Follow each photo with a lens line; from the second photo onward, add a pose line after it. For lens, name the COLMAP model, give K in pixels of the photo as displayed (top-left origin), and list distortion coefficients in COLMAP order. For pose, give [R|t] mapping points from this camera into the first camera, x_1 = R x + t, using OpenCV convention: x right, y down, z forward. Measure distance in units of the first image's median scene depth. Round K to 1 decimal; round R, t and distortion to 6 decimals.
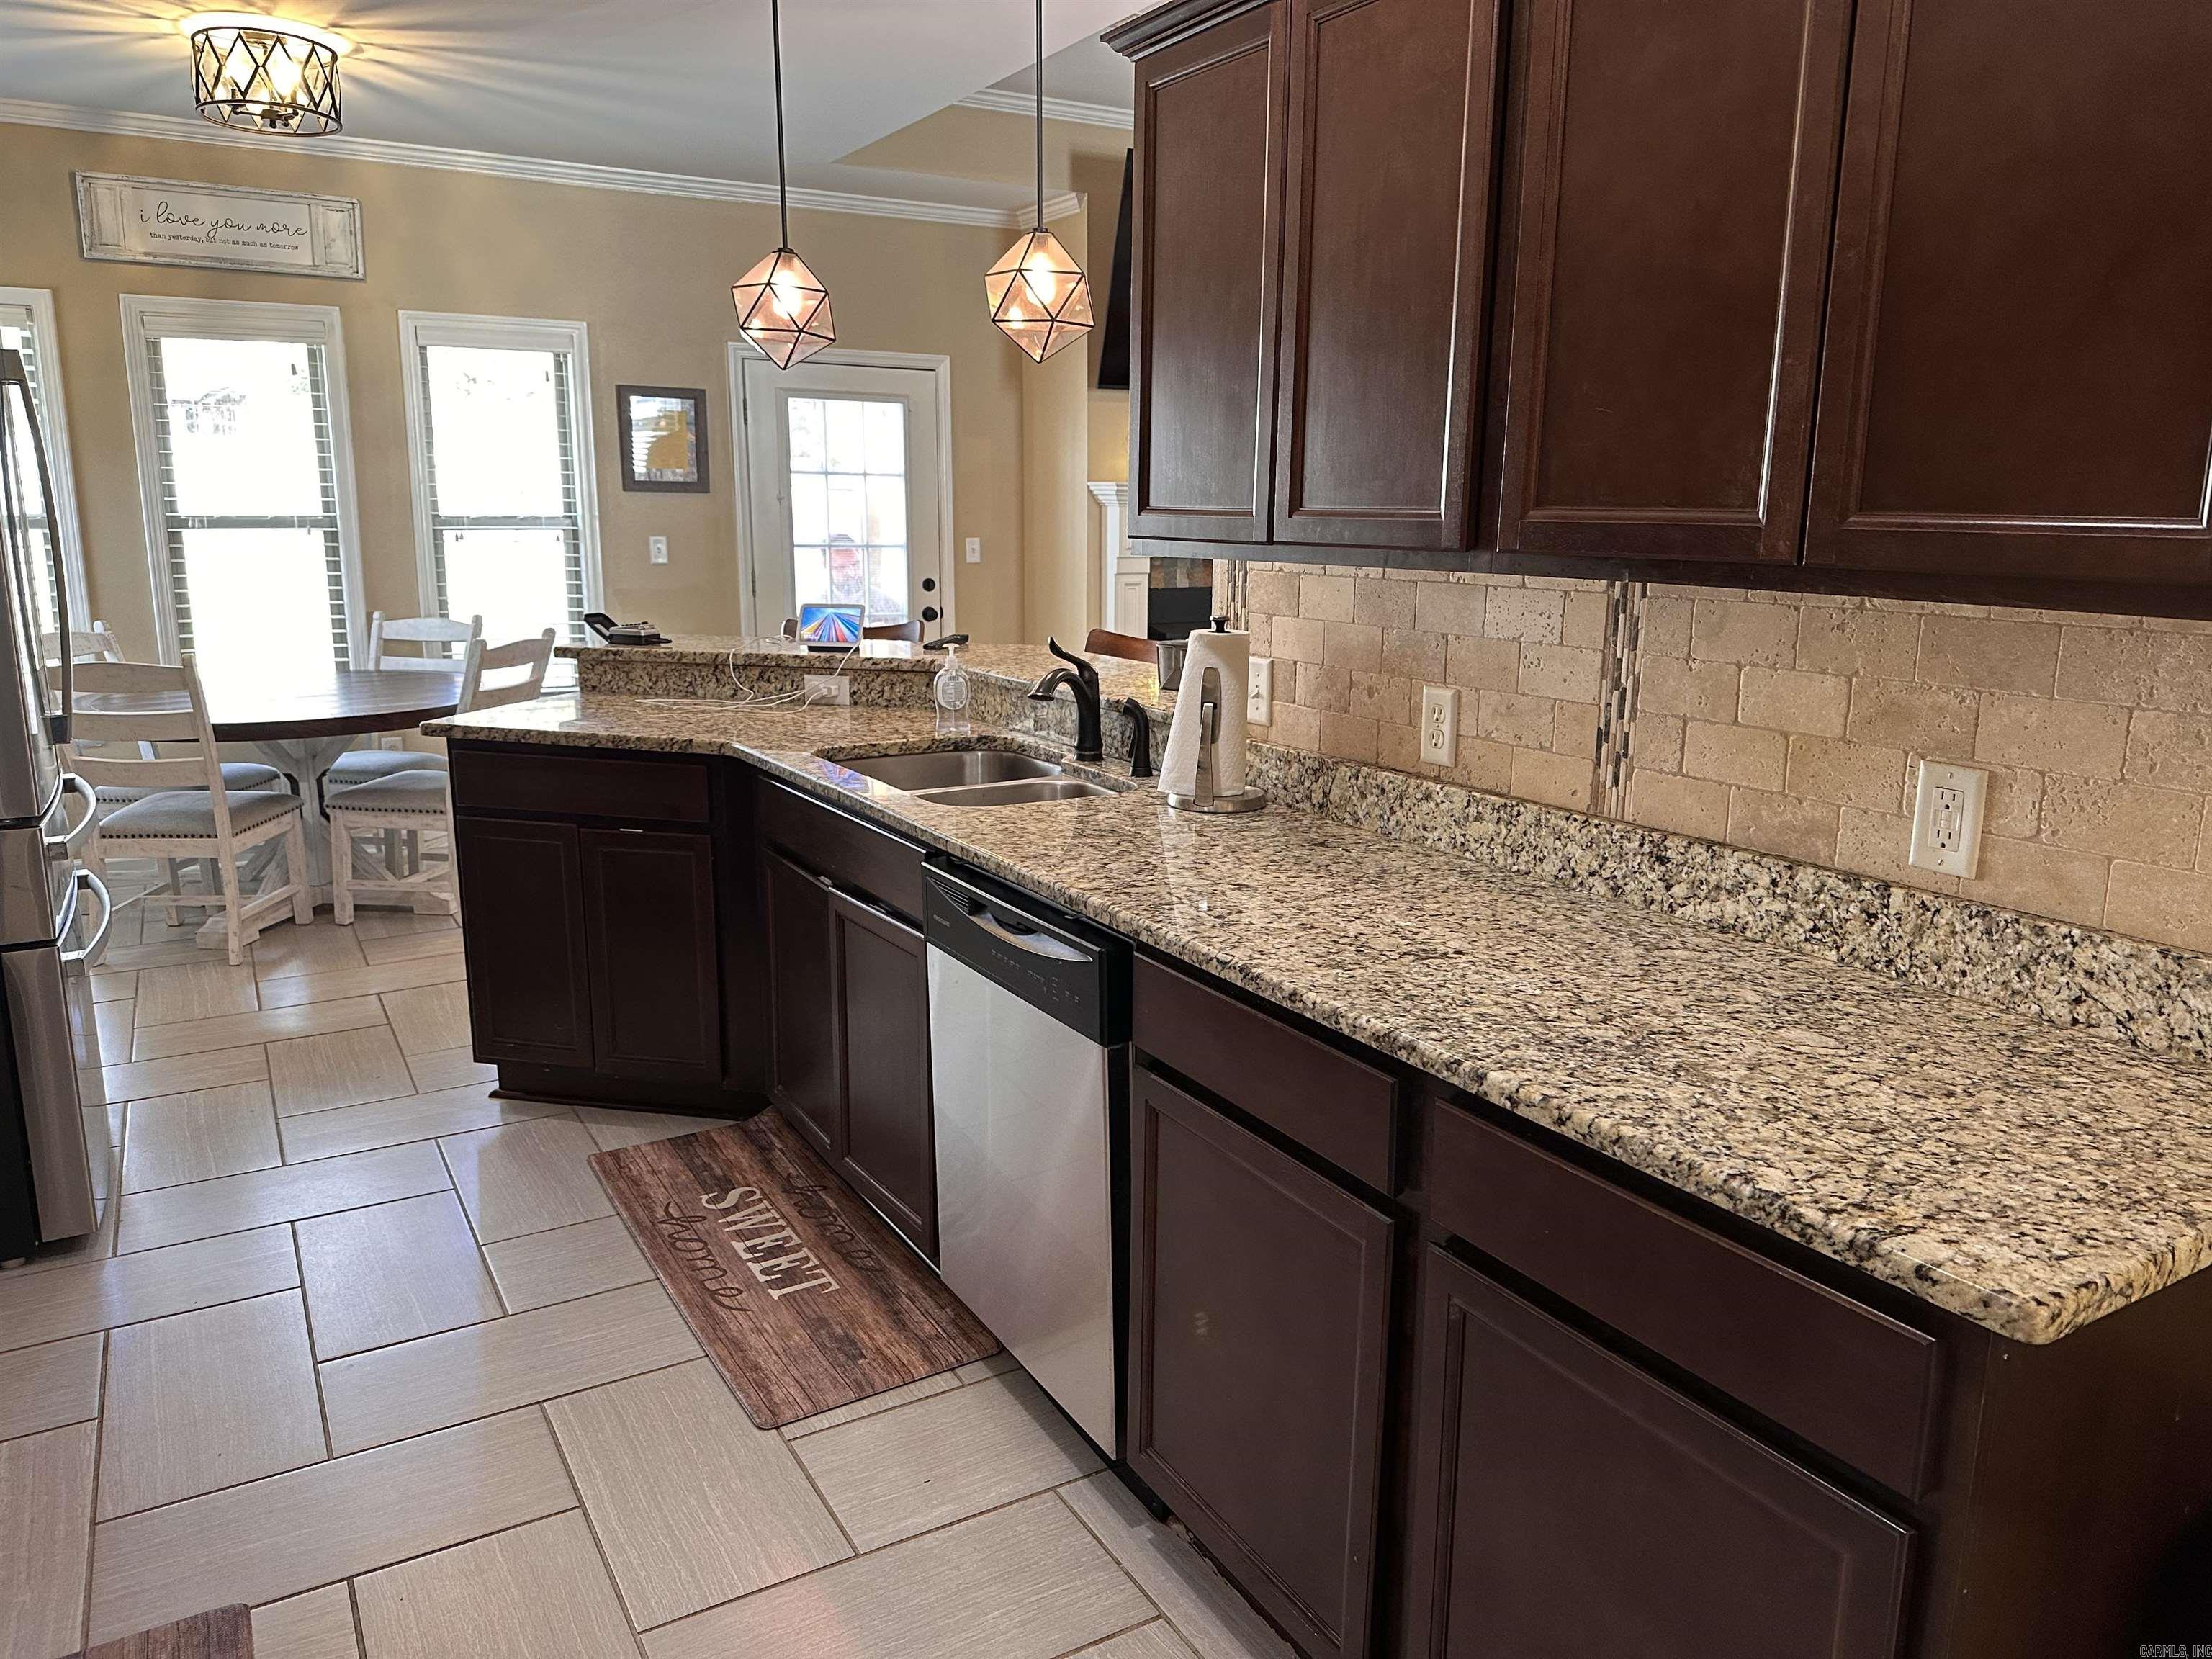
lens RADIAL K [[1539.5, 0, 1097.1], [0, 1539.5, 830.1], [0, 0, 1]] dist [0.067574, -0.083746]
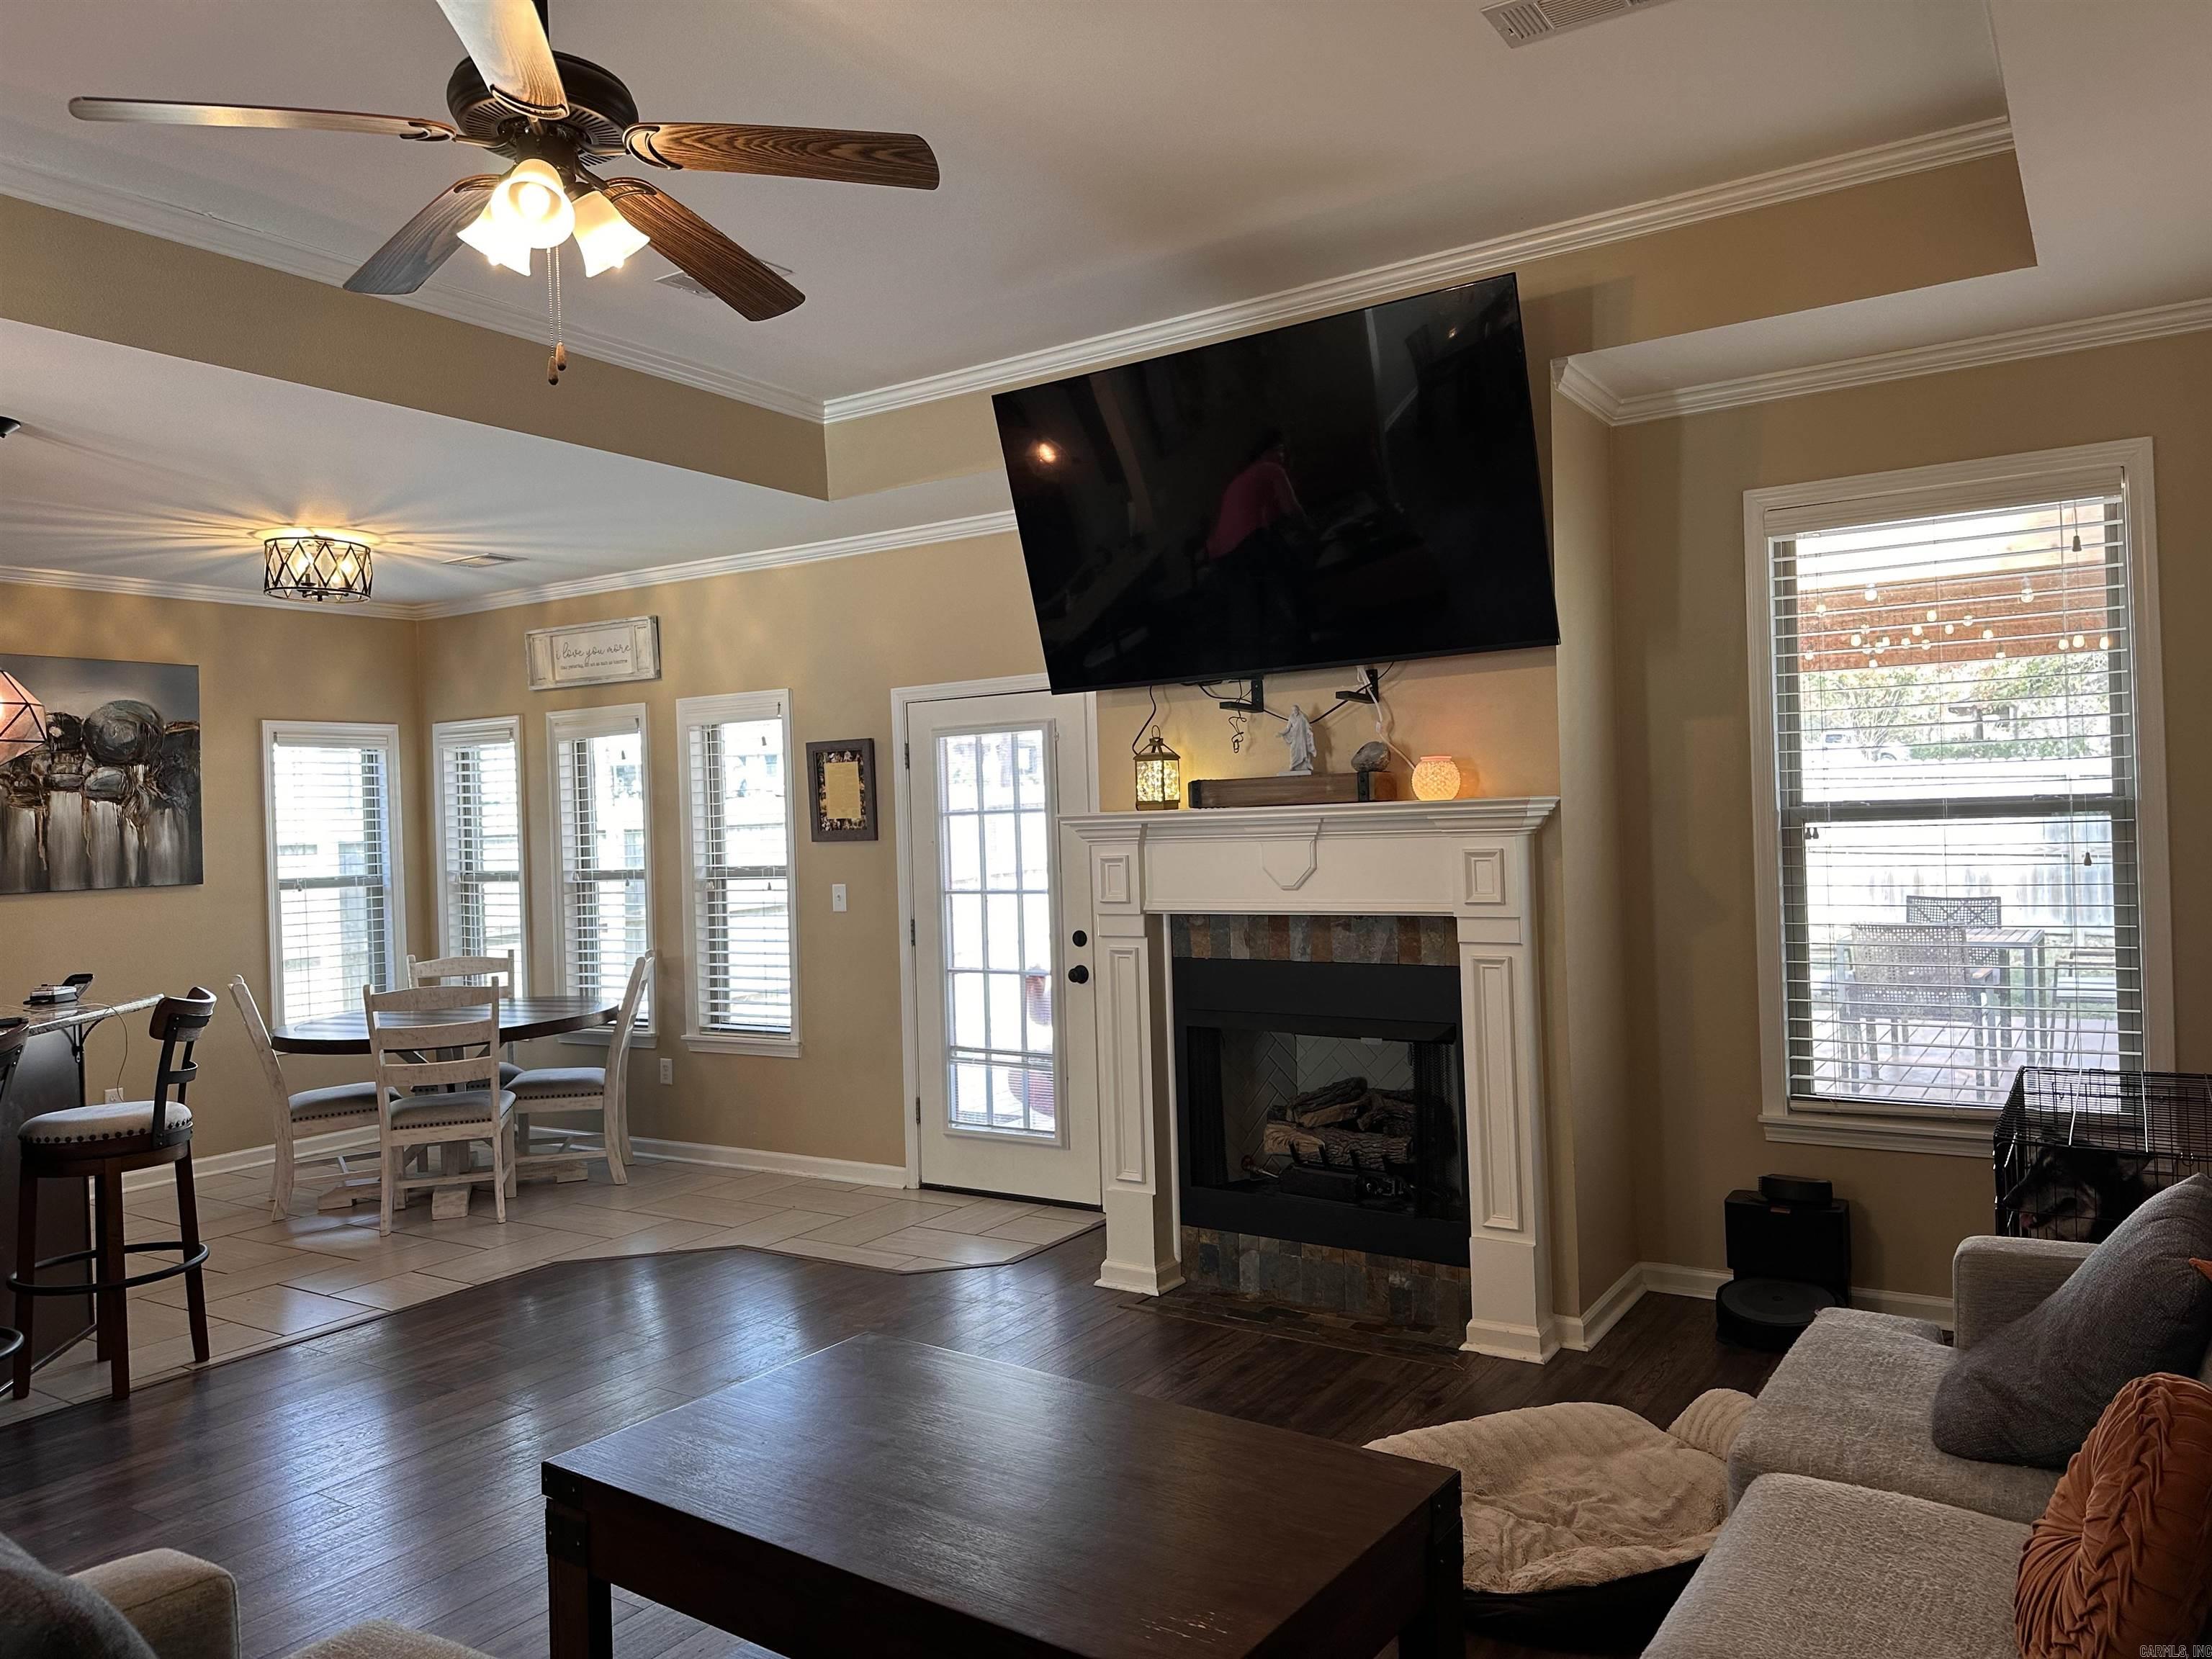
lens RADIAL K [[1539.5, 0, 1105.1], [0, 1539.5, 833.5], [0, 0, 1]] dist [0.067574, -0.083746]
pose [[0.436342, -0.020139, -0.899555, 0.801779], [-0.151091, 0.983914, -0.095316, -0.179228], [0.887005, 0.177505, 0.426280, 0.854864]]
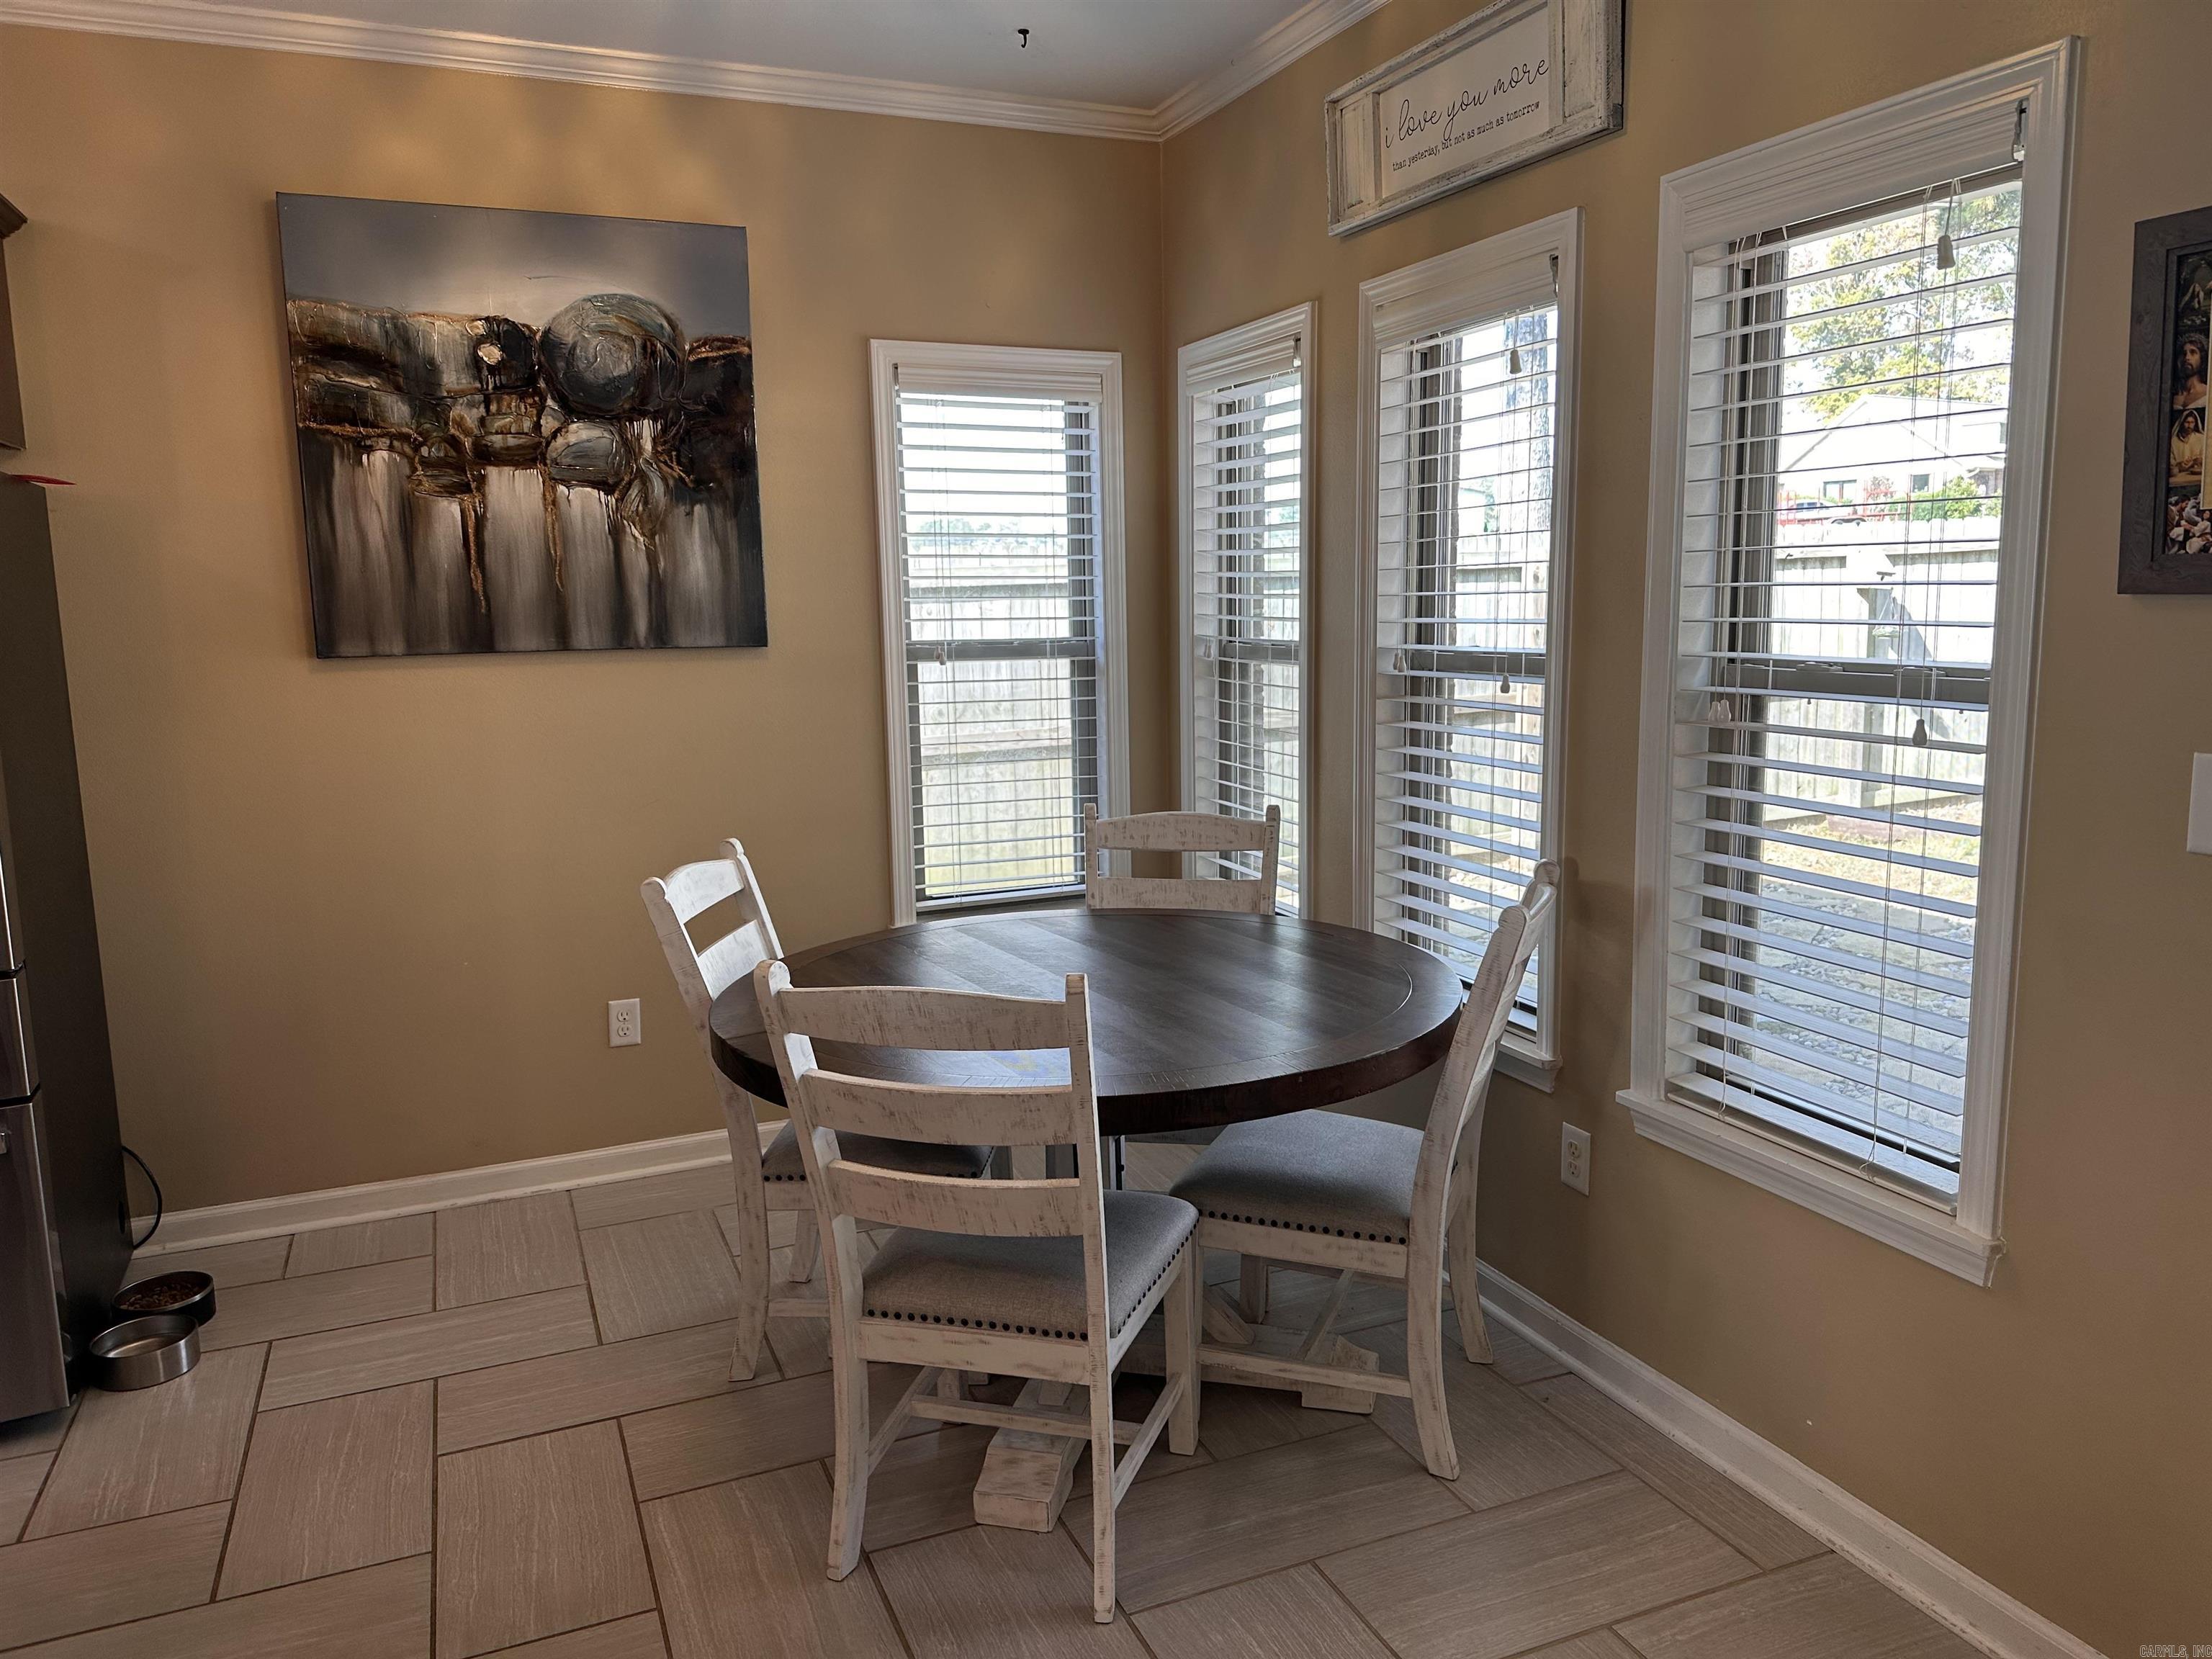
lens RADIAL K [[1539.5, 0, 1147.7], [0, 1539.5, 794.7], [0, 0, 1]] dist [0.067574, -0.083746]
pose [[-0.128572, 0.117181, -0.984753, -0.000189], [-0.197879, 0.969995, 0.141260, -0.216036], [0.971758, 0.213024, -0.101526, 1.002424]]
